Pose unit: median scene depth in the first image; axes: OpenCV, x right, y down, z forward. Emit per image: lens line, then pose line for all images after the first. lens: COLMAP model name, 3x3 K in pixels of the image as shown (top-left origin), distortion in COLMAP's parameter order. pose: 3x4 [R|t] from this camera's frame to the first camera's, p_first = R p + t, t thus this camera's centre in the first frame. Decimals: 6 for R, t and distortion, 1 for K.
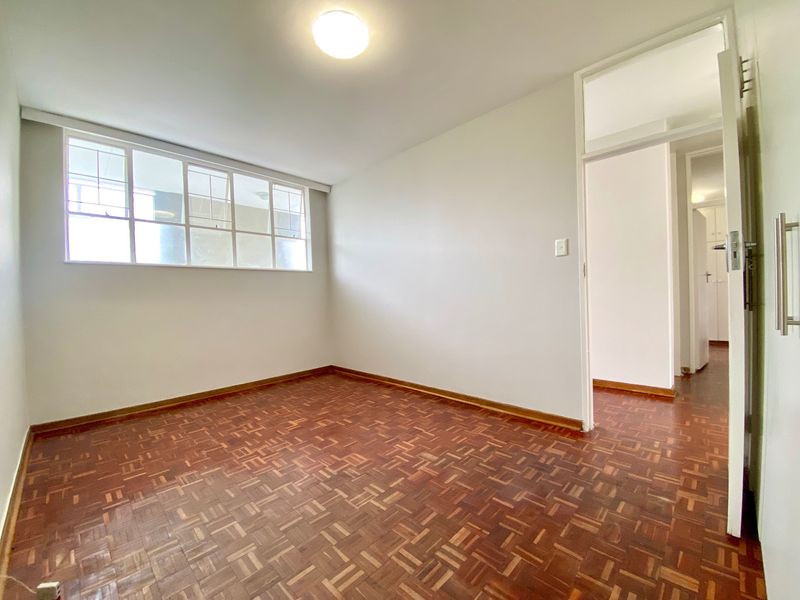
lens RADIAL K [[333.6, 0, 392.7], [0, 333.6, 296.8], [0, 0, 1]] dist [-0.000466, -0.000411]
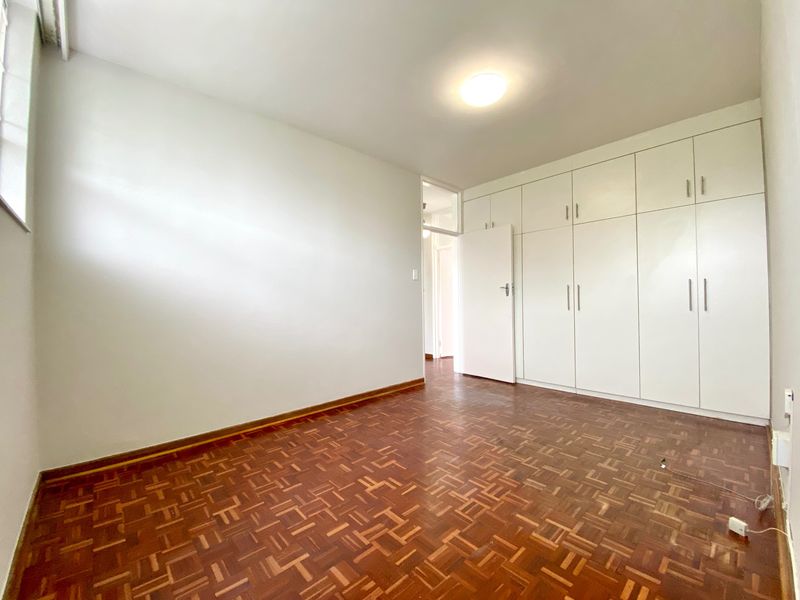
lens RADIAL K [[333.6, 0, 392.6], [0, 333.6, 299.1], [0, 0, 1]] dist [-0.000466, -0.000411]
pose [[0.037447, 0.036956, 0.998615, -1.117669], [0.024499, 0.998982, -0.037888, 0.027912], [-0.998998, 0.025883, 0.036503, 1.052813]]
